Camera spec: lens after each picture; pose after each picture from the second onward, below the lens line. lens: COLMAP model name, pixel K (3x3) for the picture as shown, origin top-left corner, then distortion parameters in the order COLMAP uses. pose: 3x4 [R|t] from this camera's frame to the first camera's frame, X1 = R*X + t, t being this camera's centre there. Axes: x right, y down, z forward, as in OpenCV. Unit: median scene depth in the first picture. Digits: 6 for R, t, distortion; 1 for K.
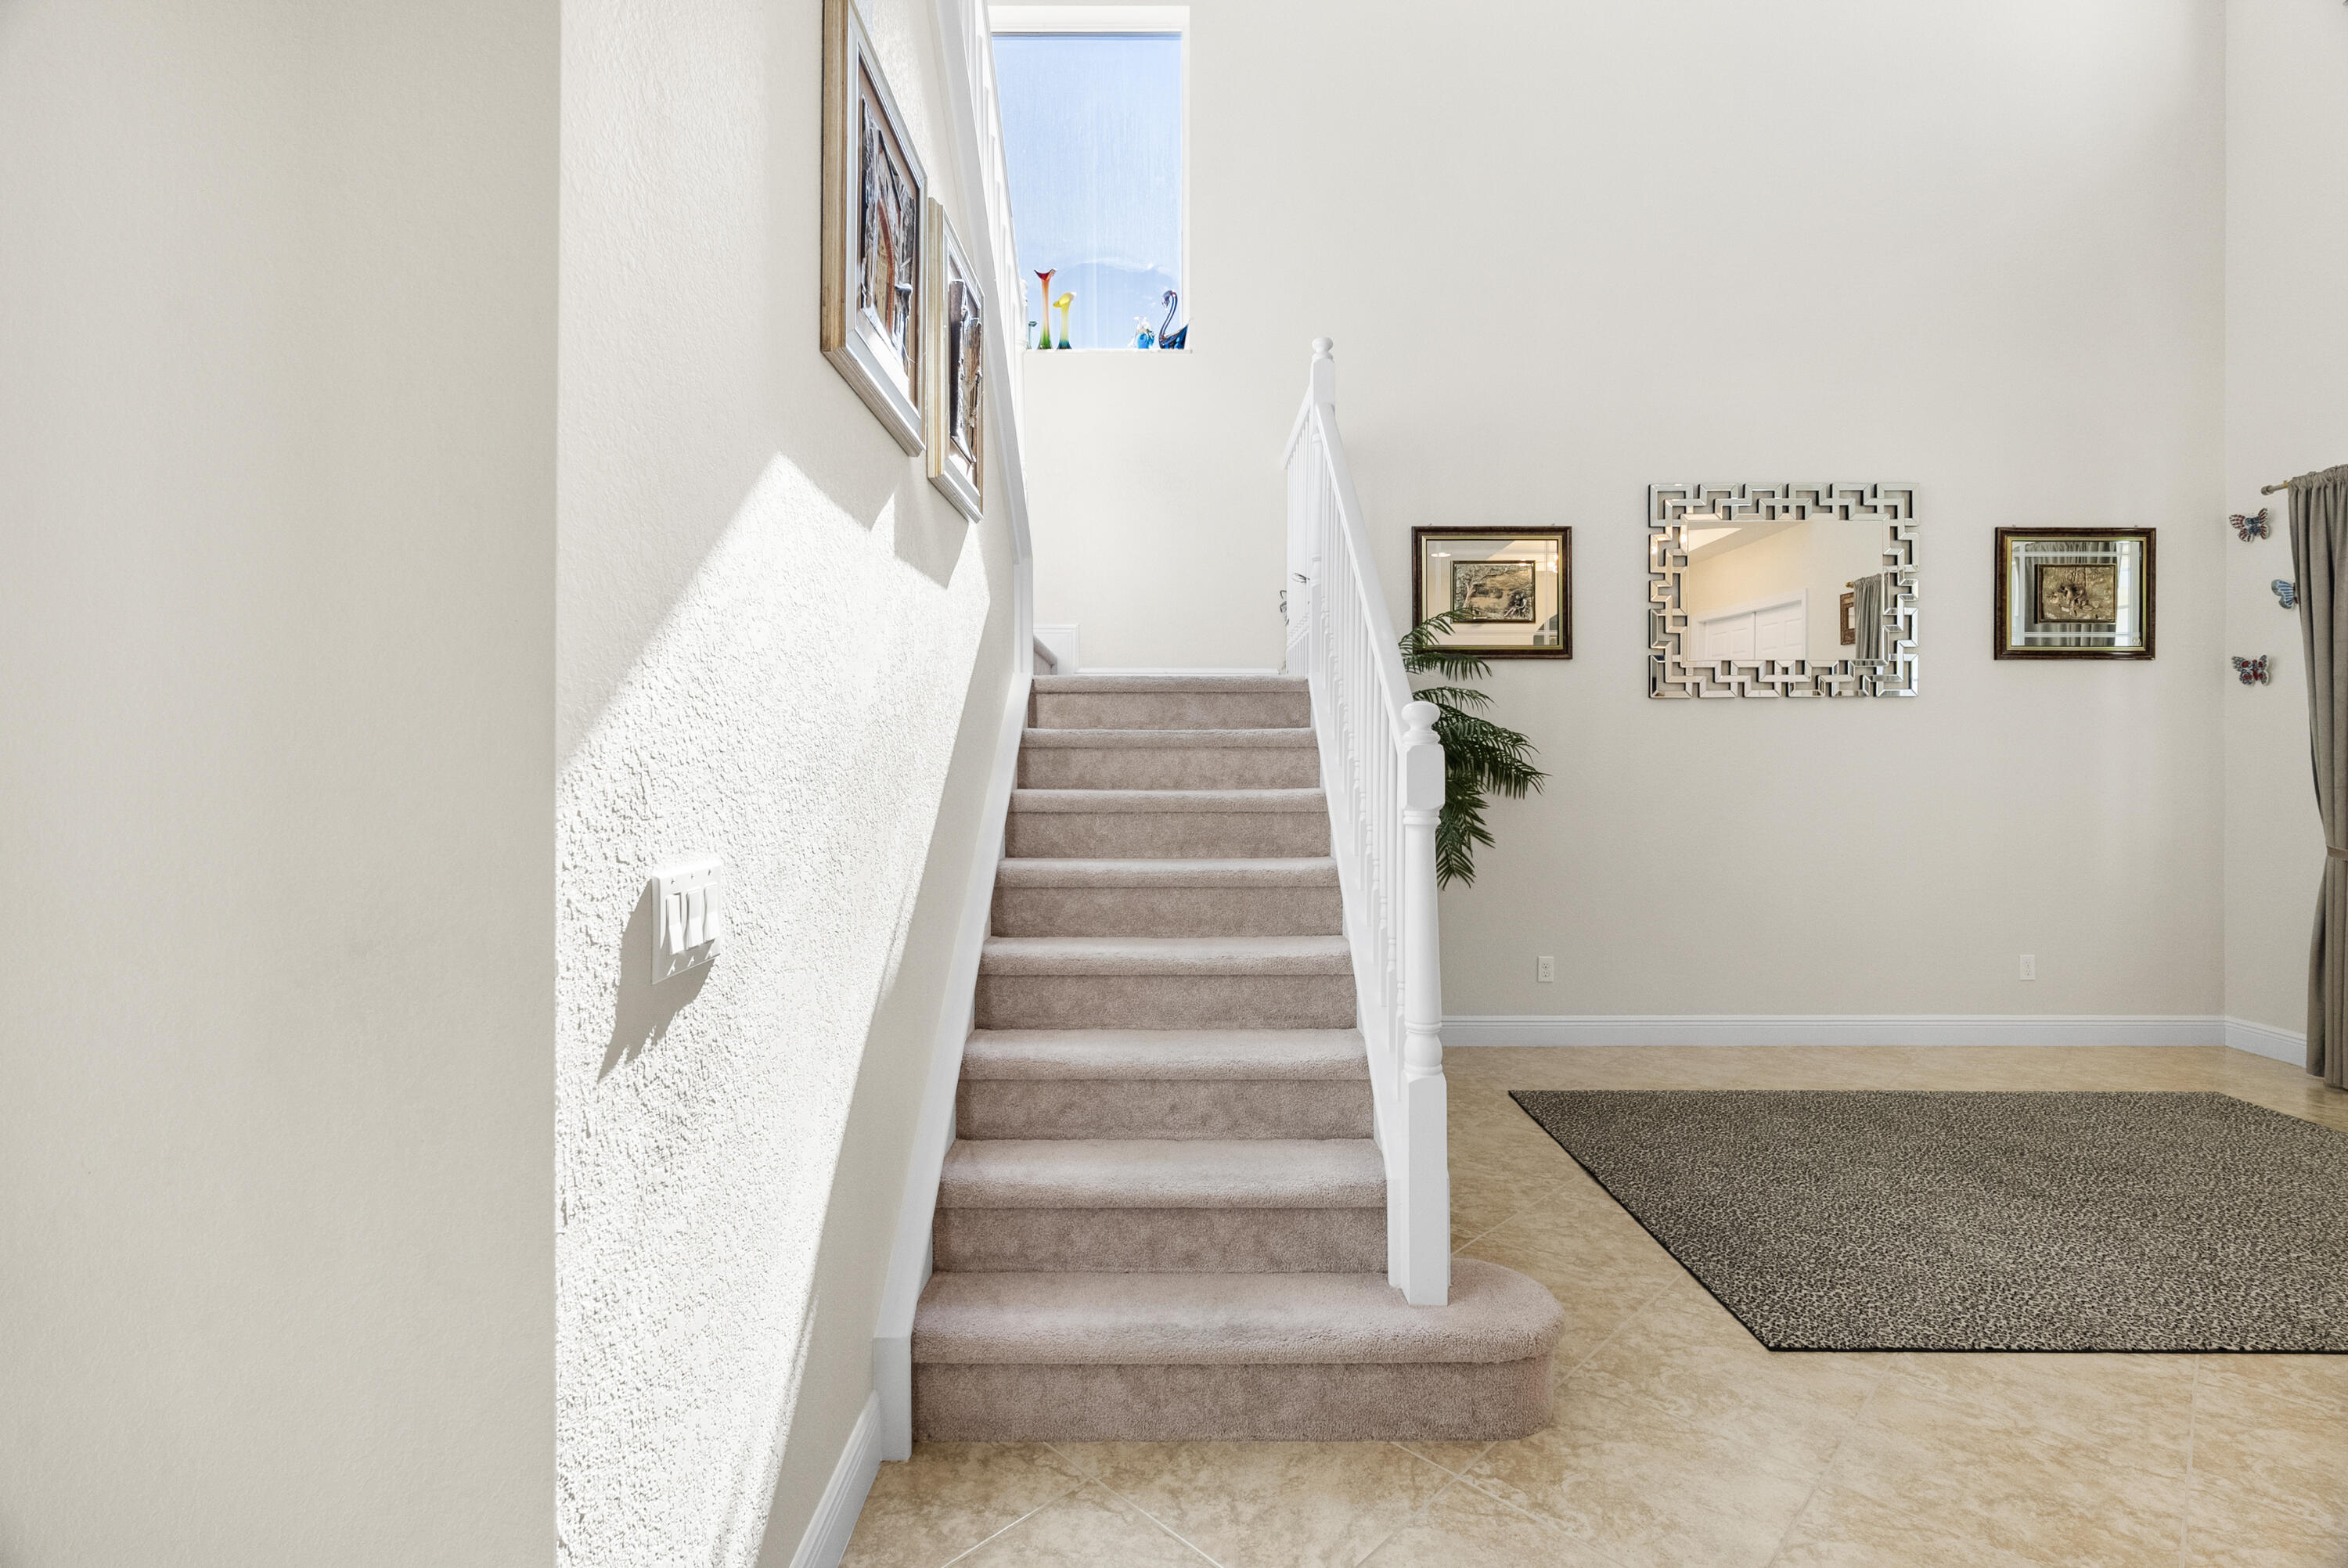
lens RADIAL K [[1070.3, 0, 1171.7], [0, 1070.3, 759.0], [0, 0, 1]] dist [-0.002598, 0.000254]
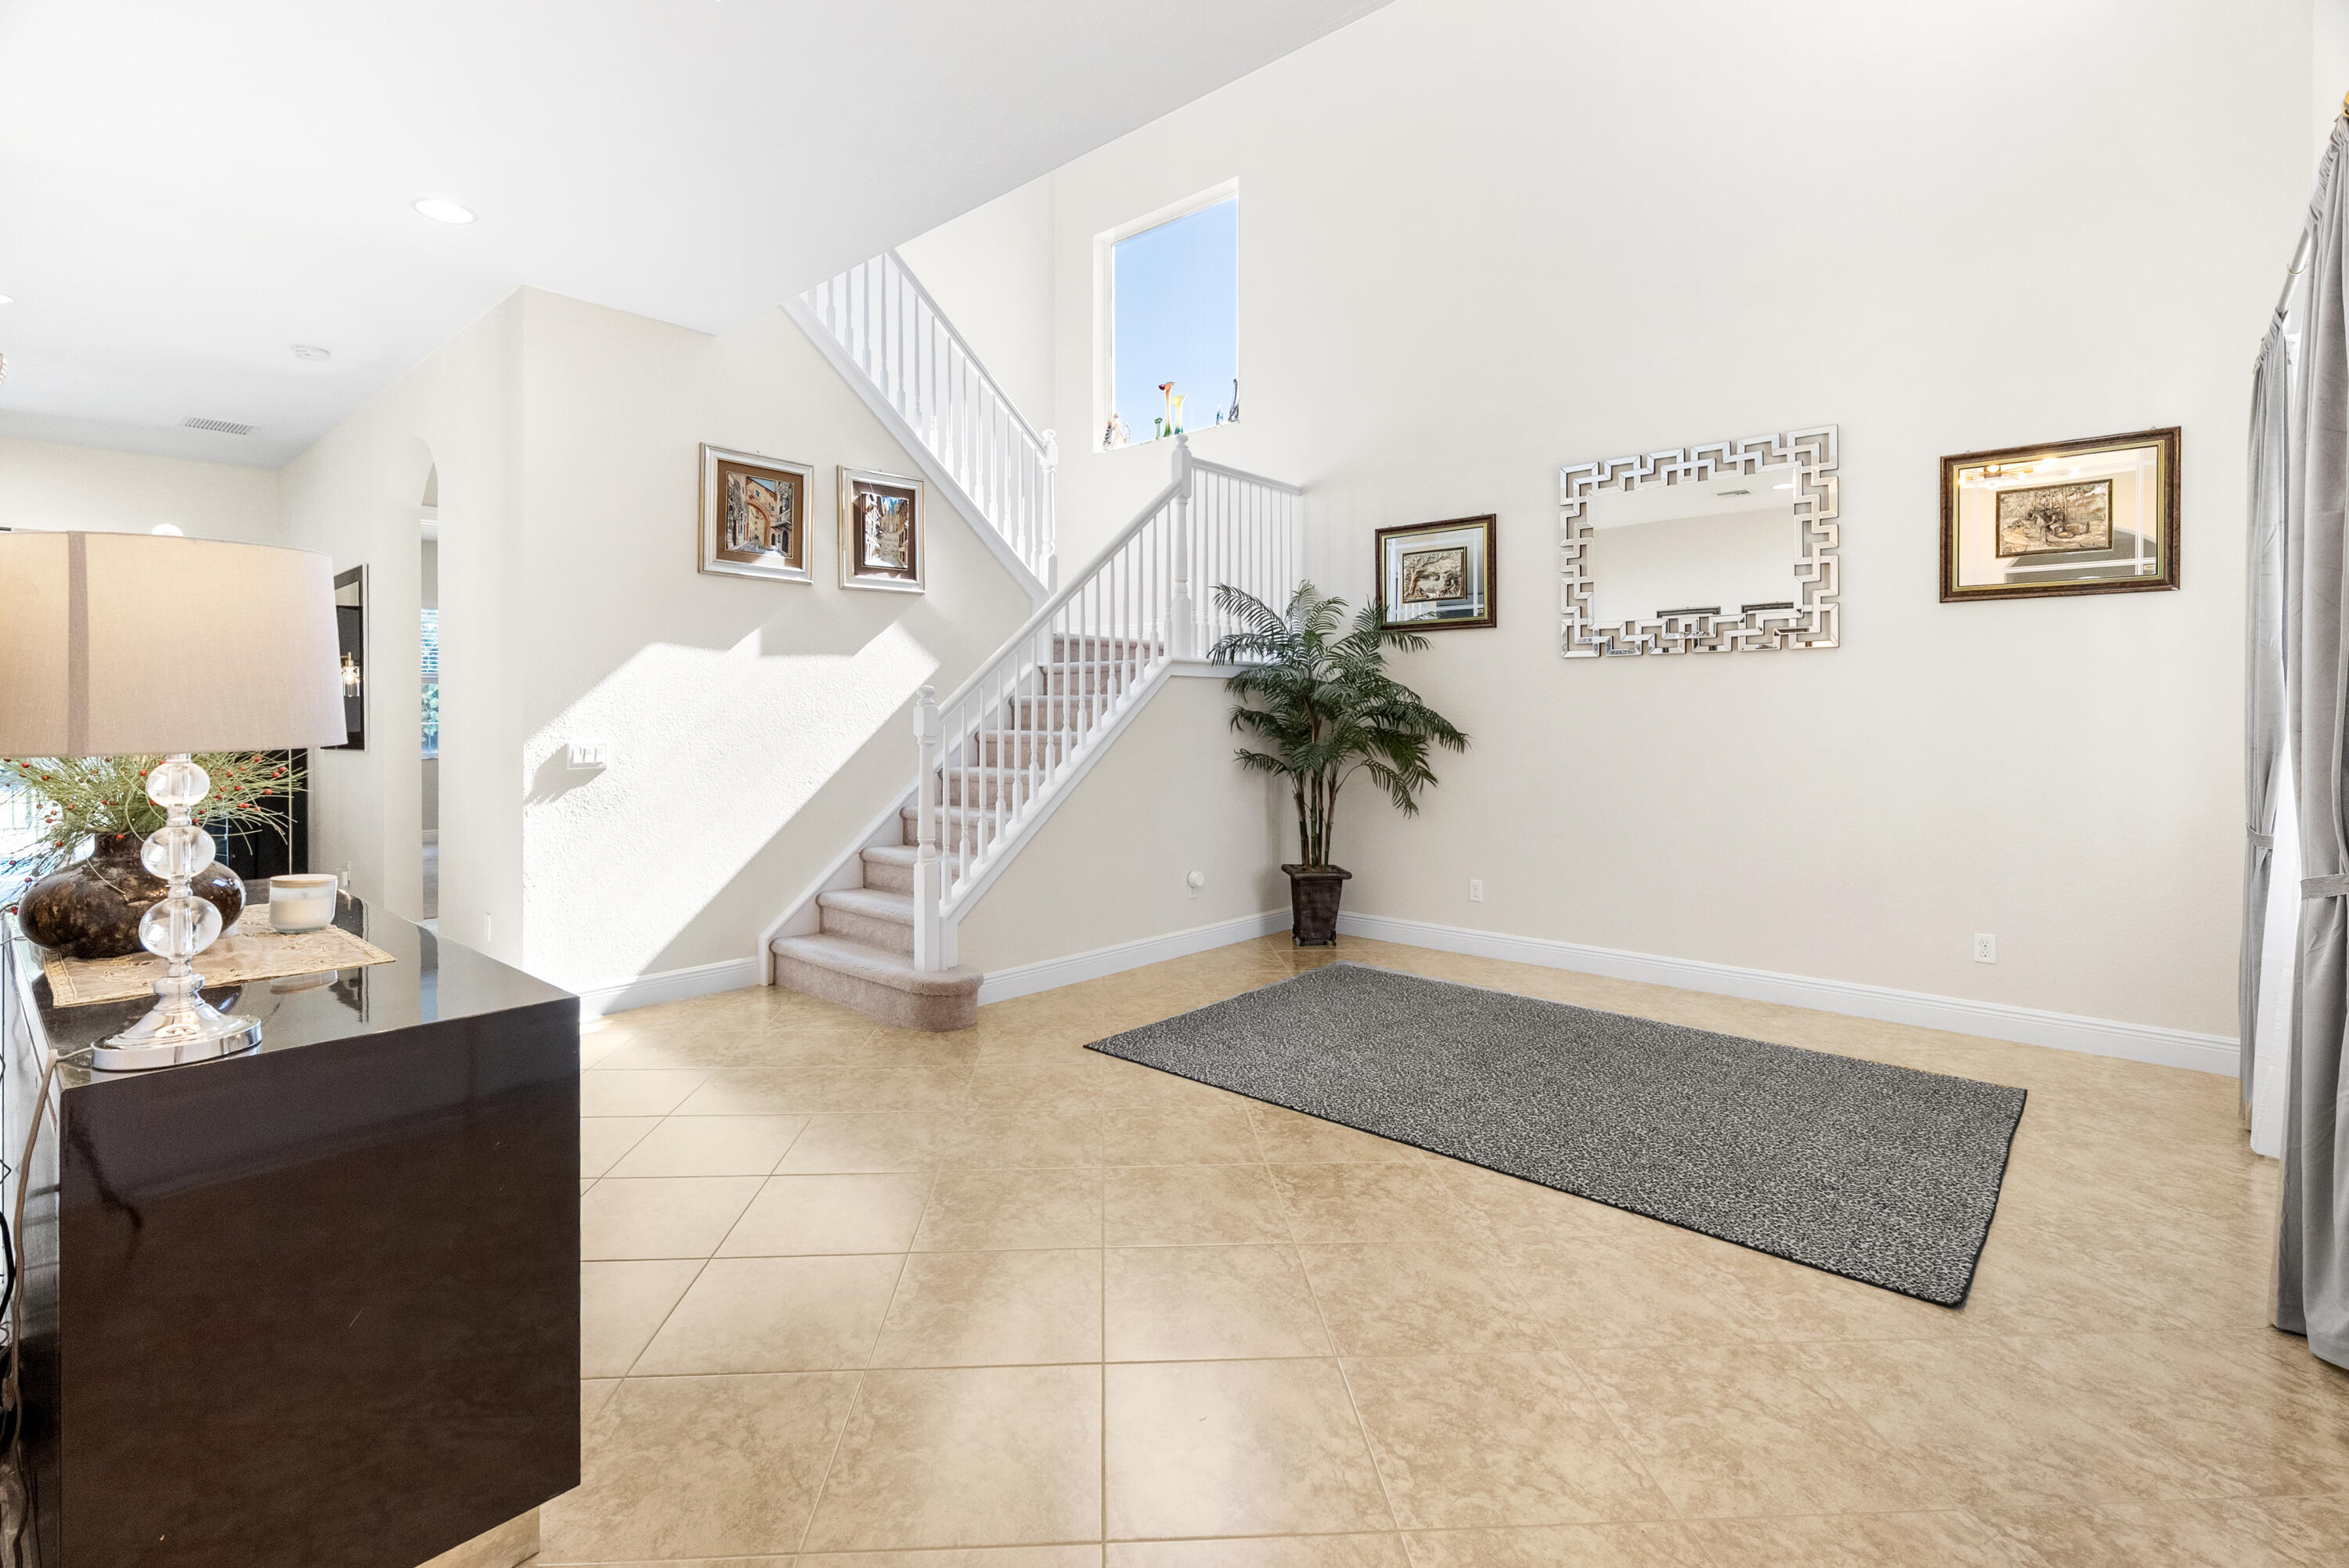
lens RADIAL K [[1088.5, 0, 1174.1], [0, 1088.5, 714.1], [0, 0, 1]] dist [0.000530, 0.000113]
pose [[0.748265, 0.000169, -0.663400, 0.902781], [0.000538, 0.999999, 0.000861, 0.000168], [0.663399, -0.001001, 0.748265, -0.121054]]
